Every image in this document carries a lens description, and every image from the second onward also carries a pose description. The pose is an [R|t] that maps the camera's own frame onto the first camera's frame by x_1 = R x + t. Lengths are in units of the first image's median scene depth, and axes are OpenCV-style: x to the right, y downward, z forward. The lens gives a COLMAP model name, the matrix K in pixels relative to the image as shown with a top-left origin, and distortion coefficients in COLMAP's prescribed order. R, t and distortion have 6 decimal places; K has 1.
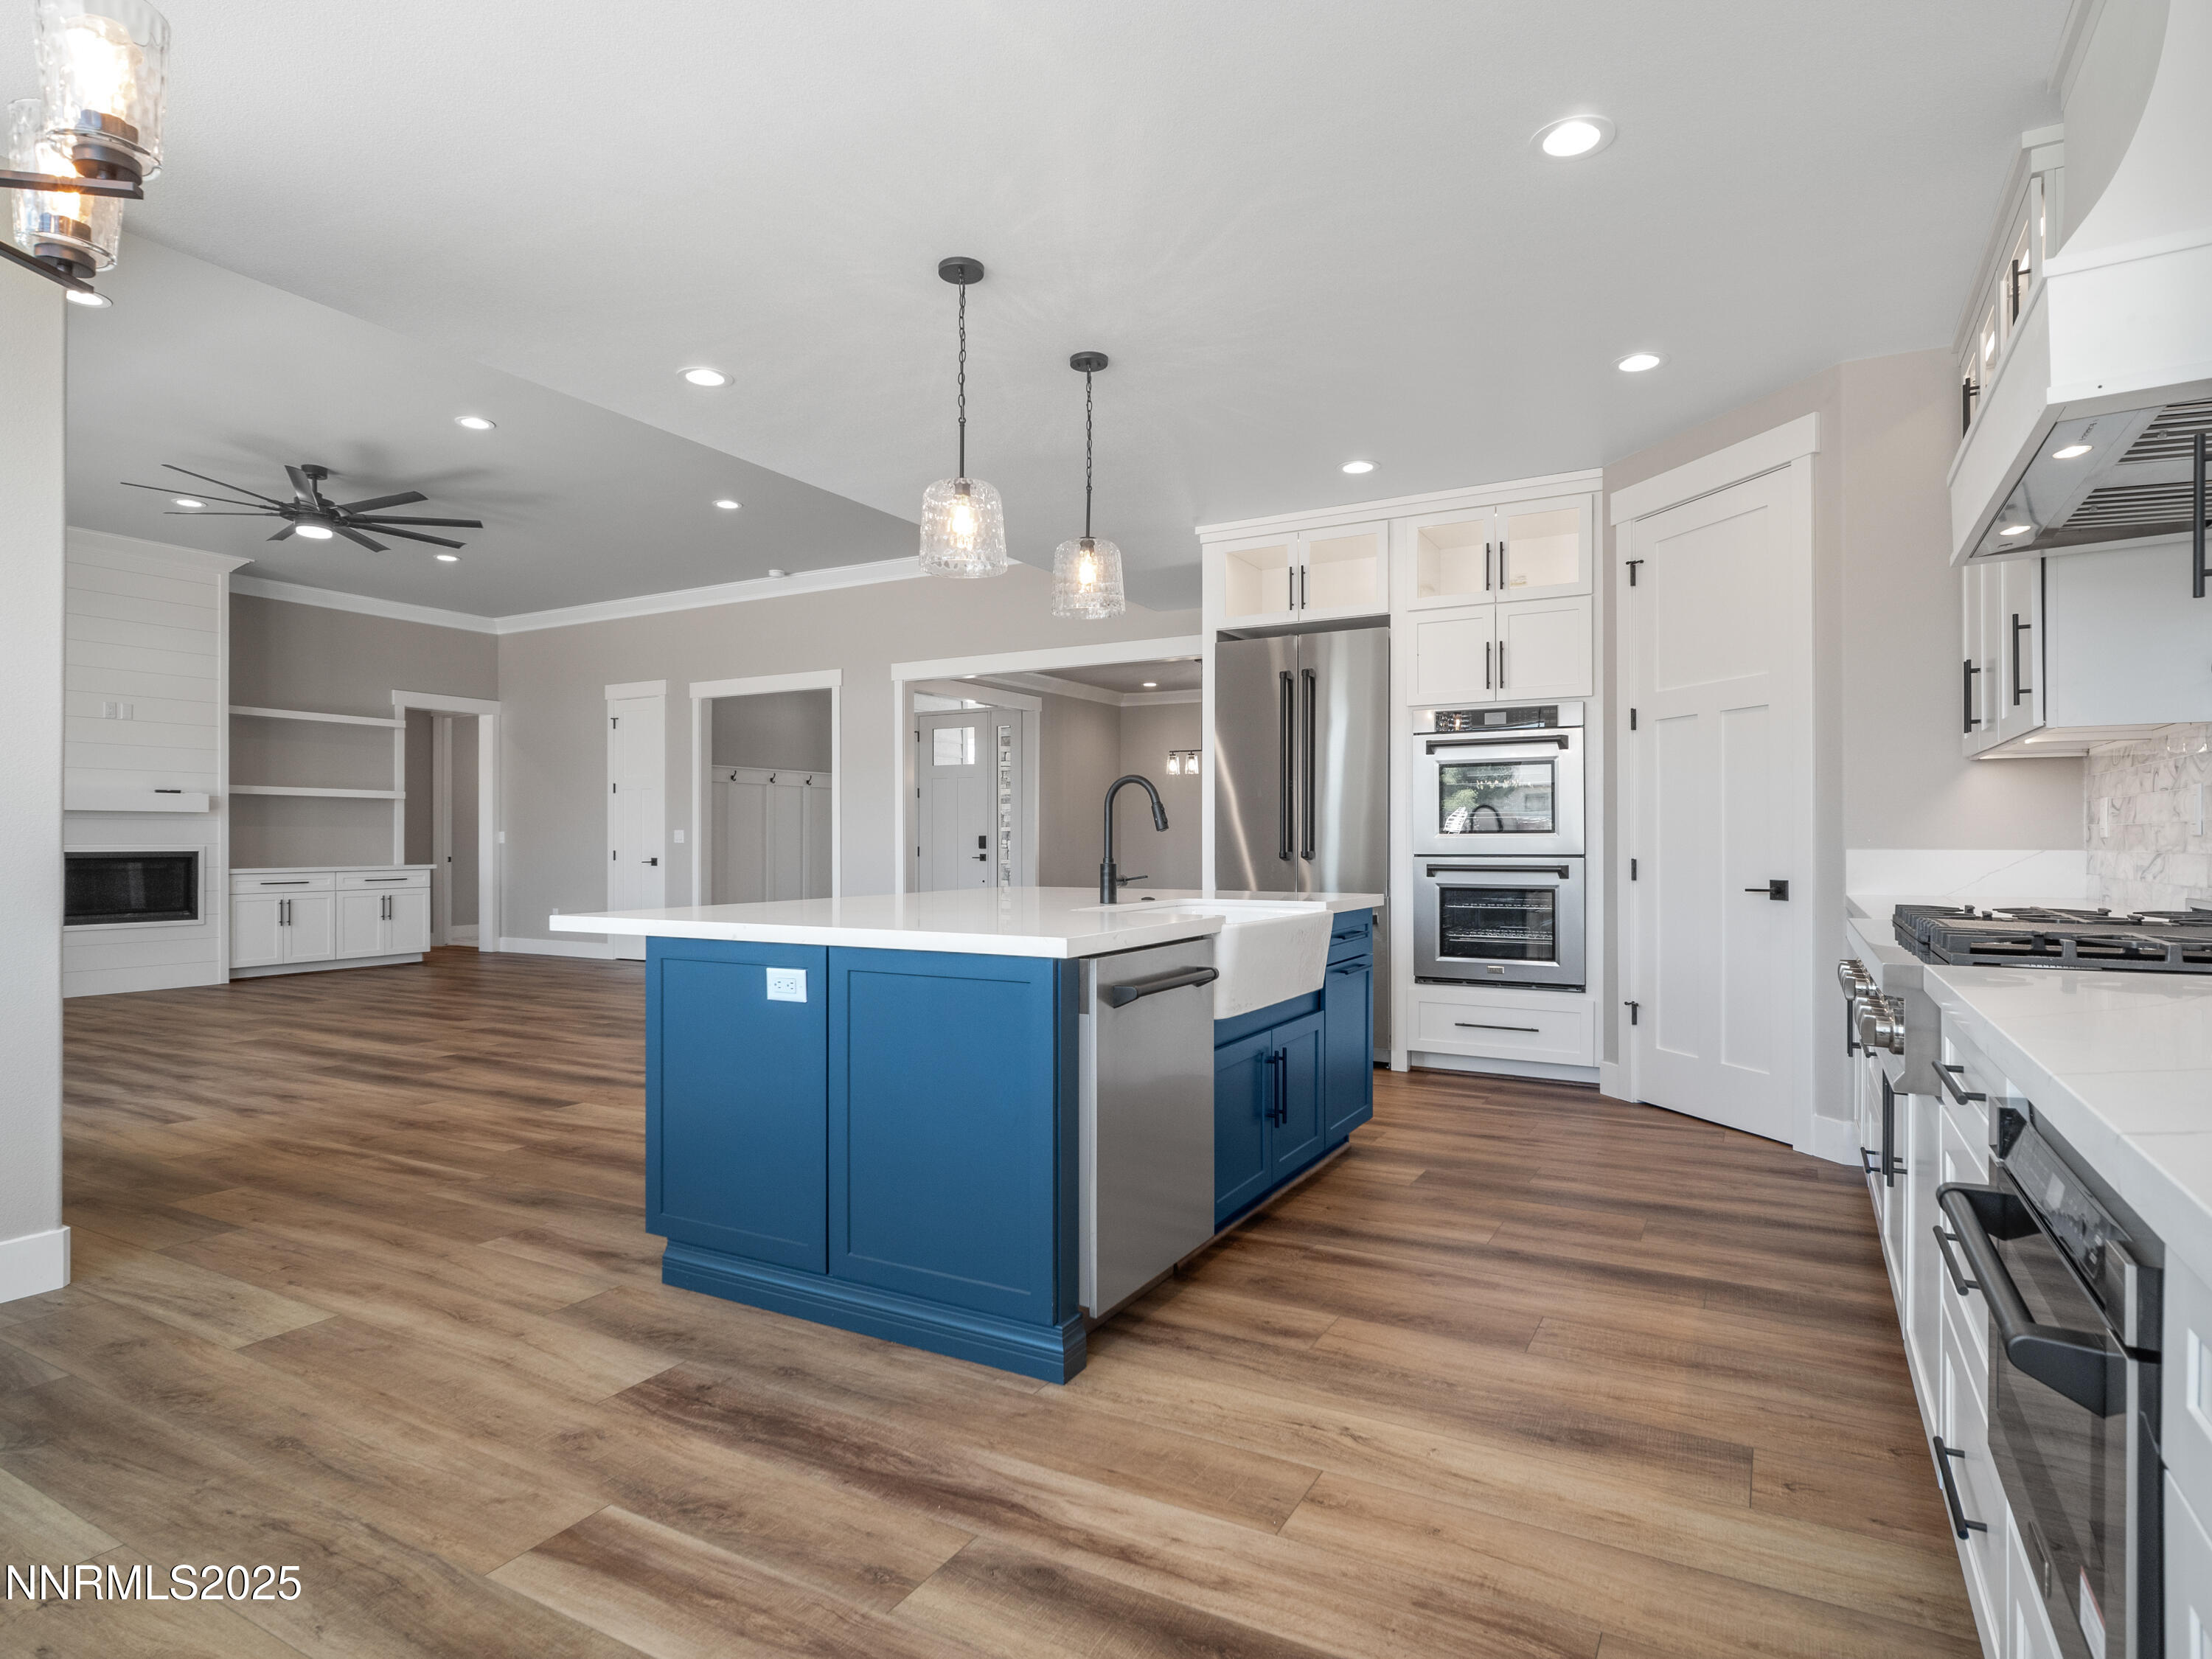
lens RADIAL K [[1206.3, 0, 1086.2], [0, 1206.3, 833.9], [0, 0, 1]] dist [-0.001901, -0.003067]
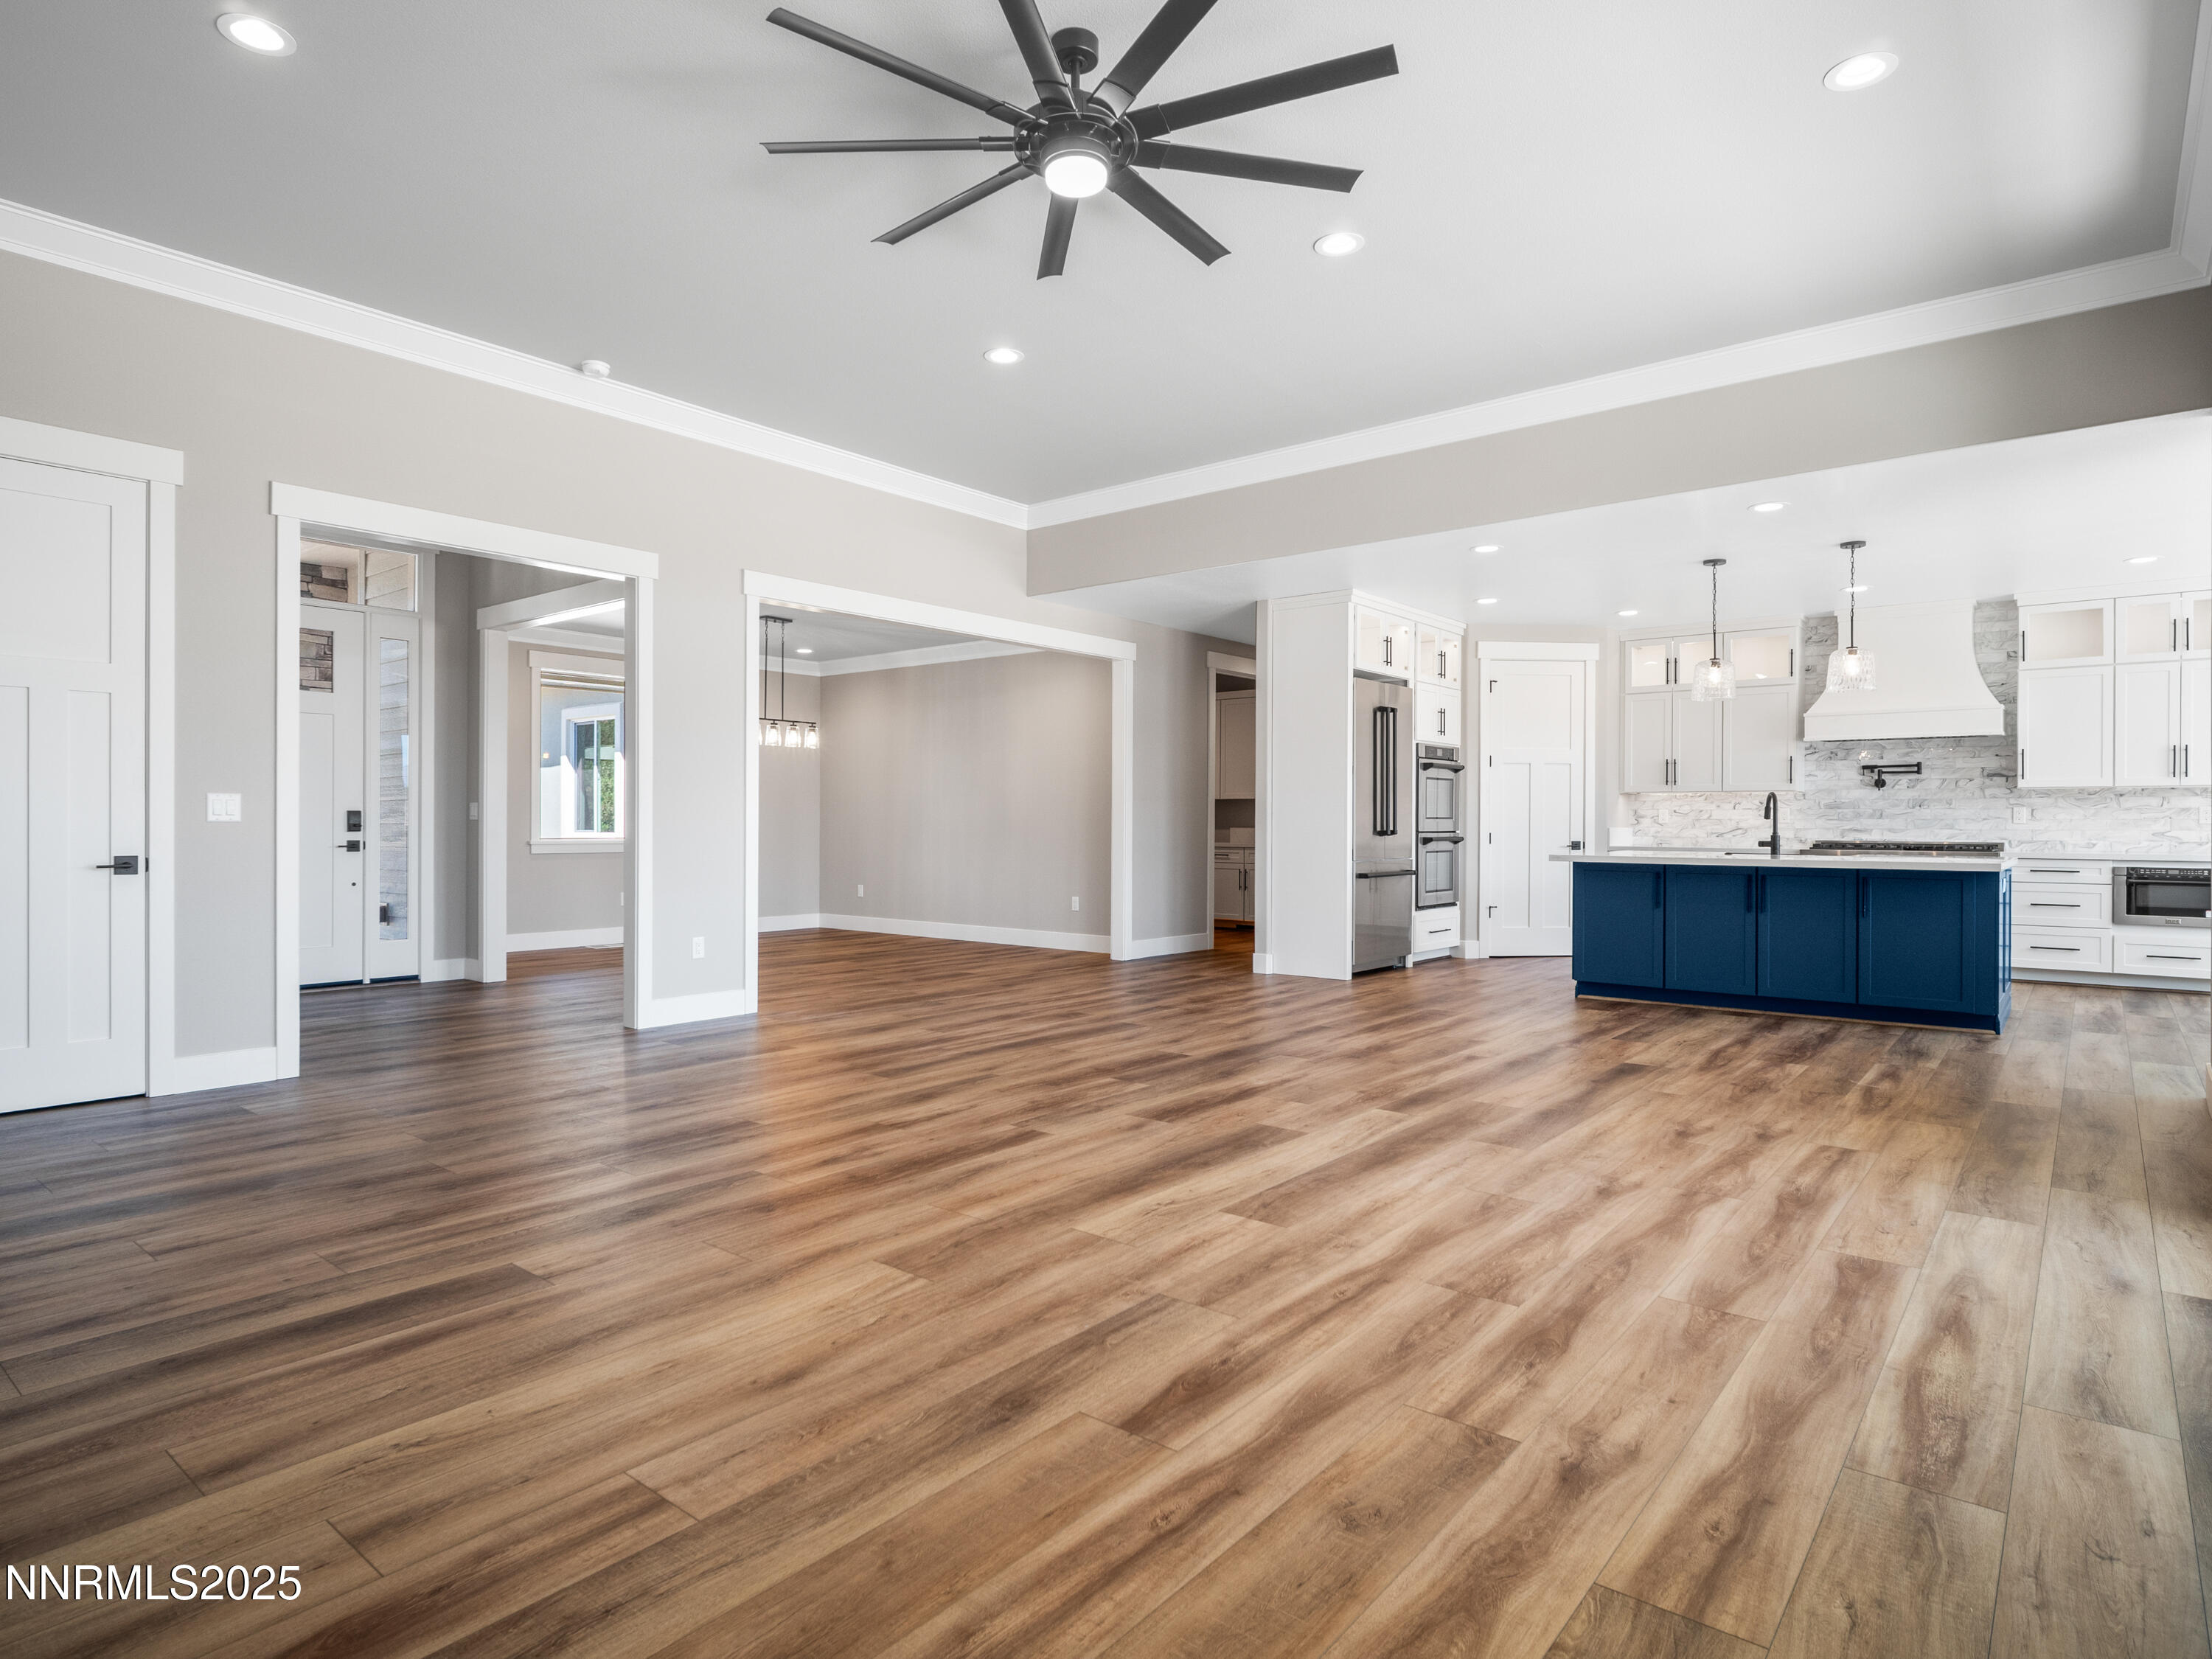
lens RADIAL K [[1206.3, 0, 1115.6], [0, 1206.3, 822.3], [0, 0, 1]] dist [-0.001901, -0.003067]
pose [[0.168734, 0.002888, 0.985657, -0.841176], [-0.009070, 0.999958, -0.001378, 0.006264], [-0.985620, -0.008707, 0.168753, 0.680748]]
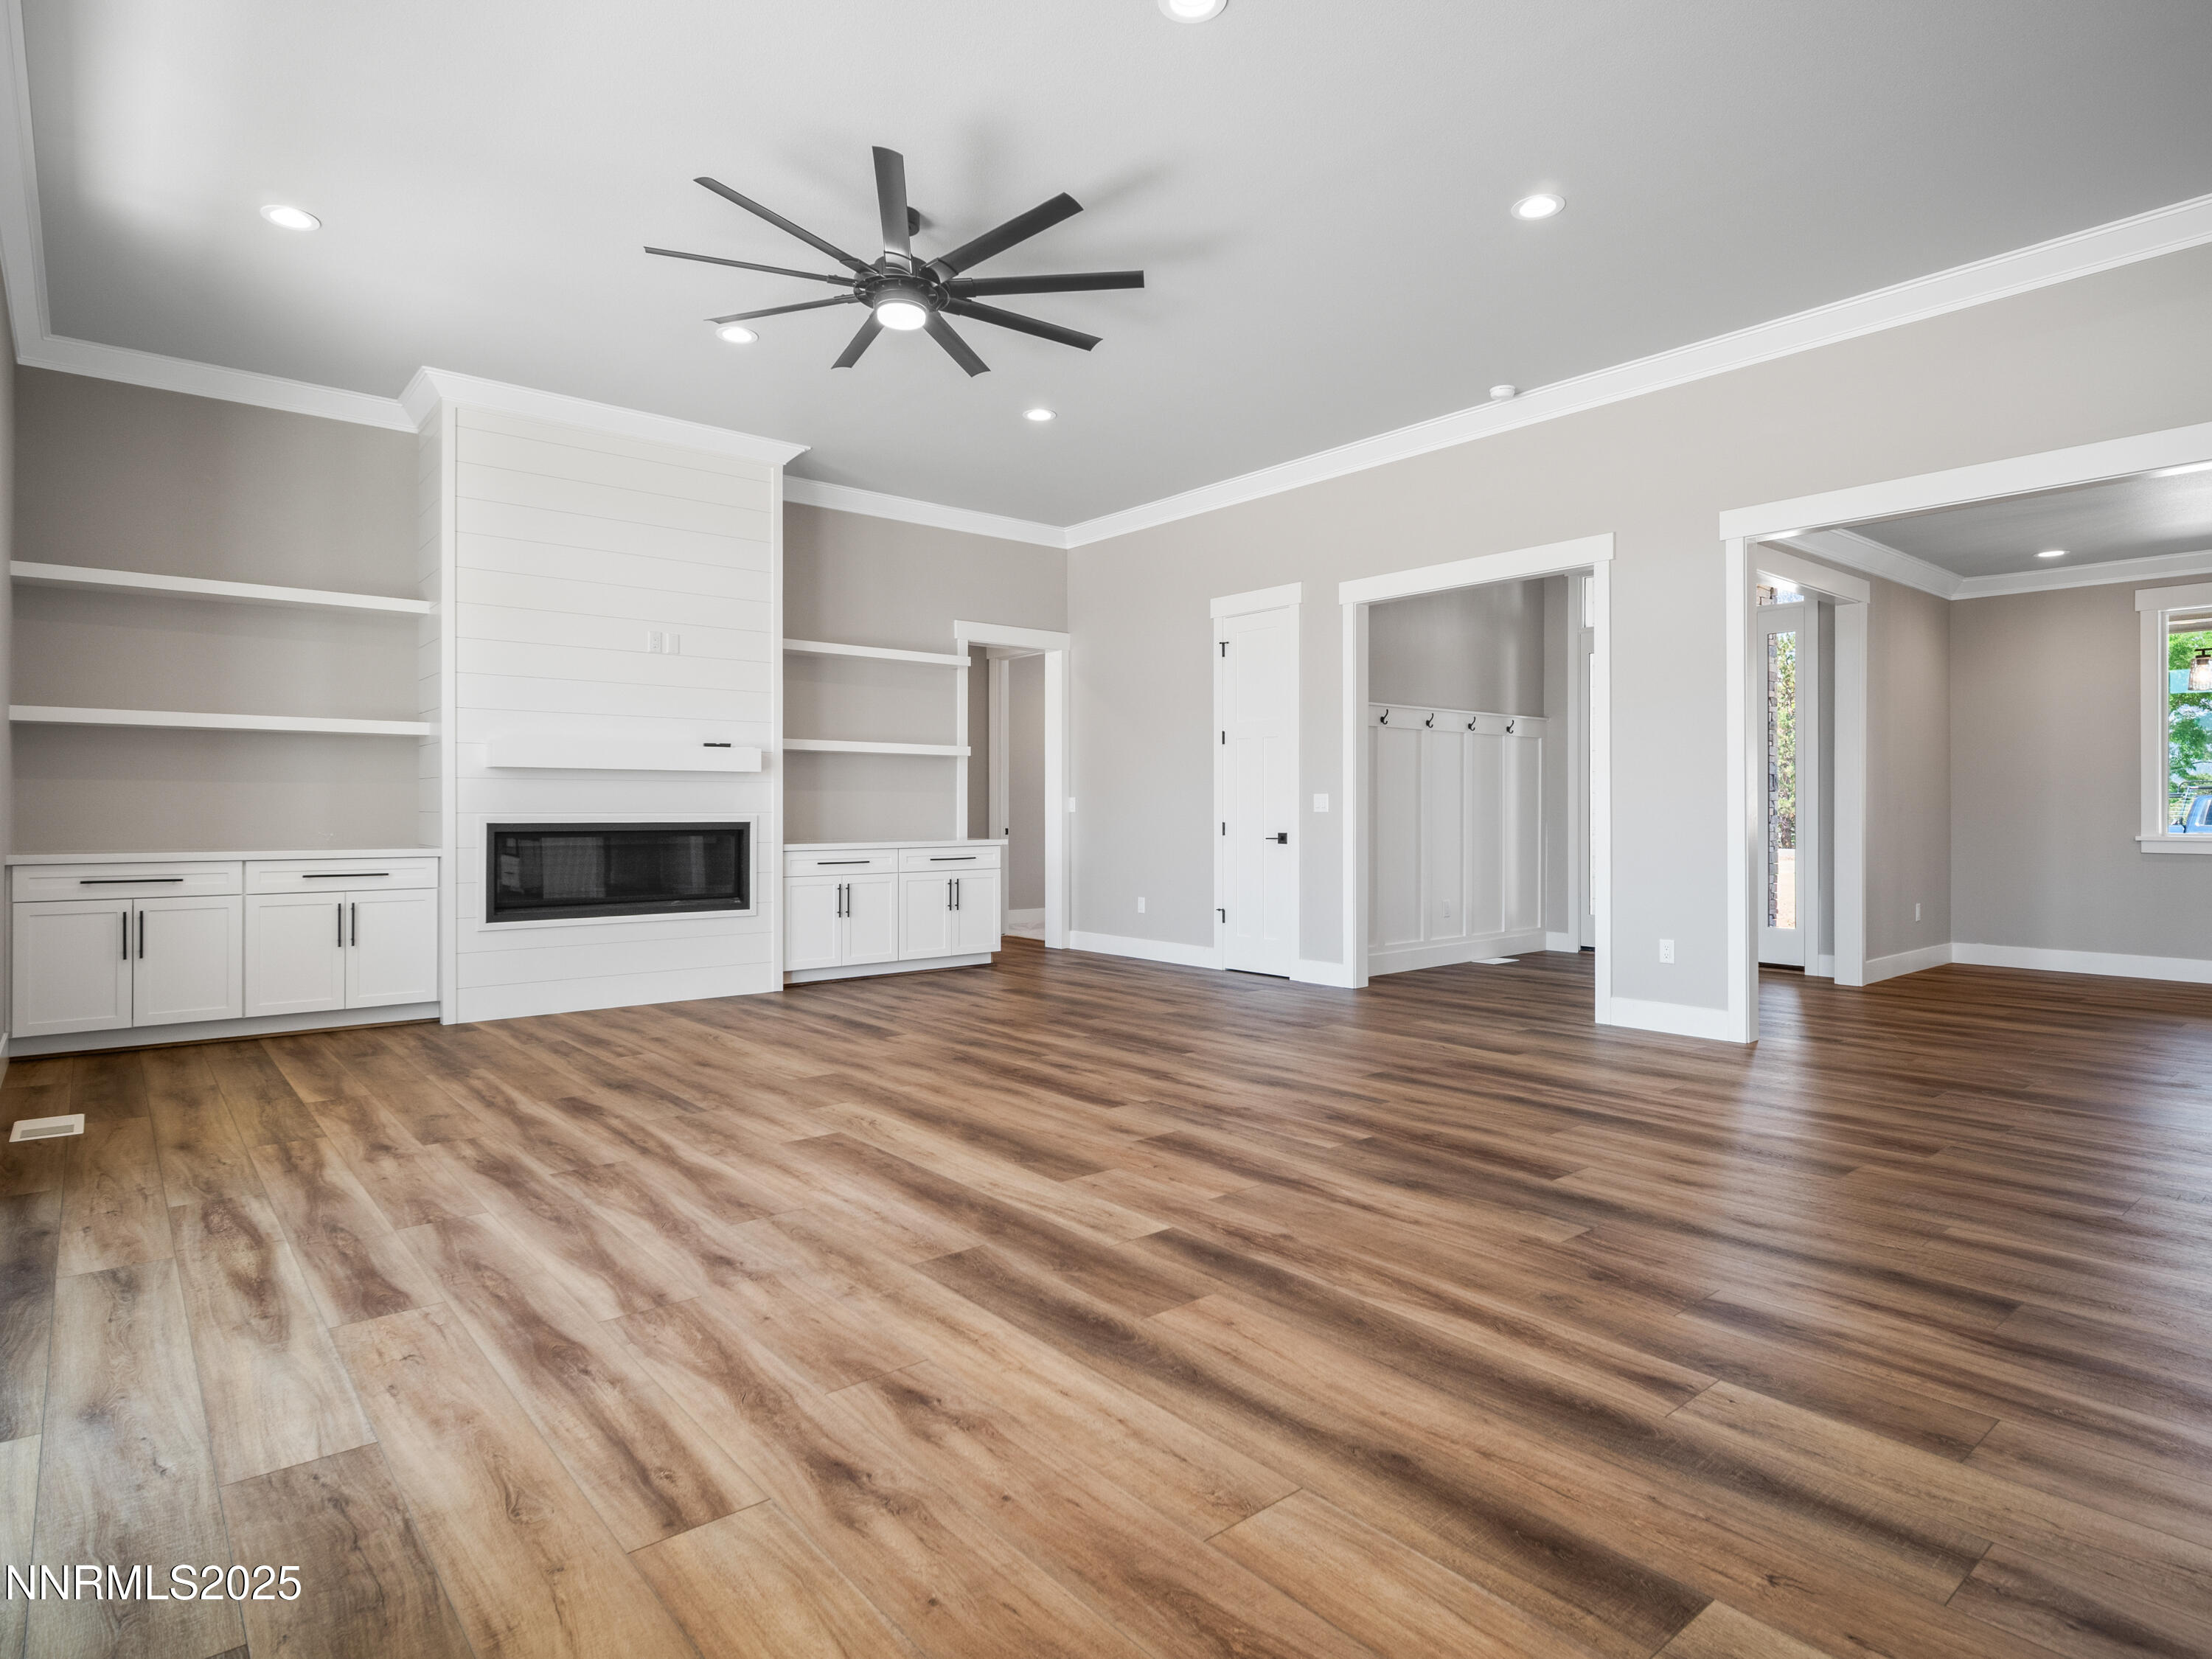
lens RADIAL K [[1206.3, 0, 1088.1], [0, 1206.3, 804.6], [0, 0, 1]] dist [-0.001901, -0.003067]
pose [[0.933772, -0.000861, -0.357868, -0.245163], [0.001425, 0.999998, 0.001314, 0.002449], [0.357866, -0.001737, 0.933771, 0.337657]]
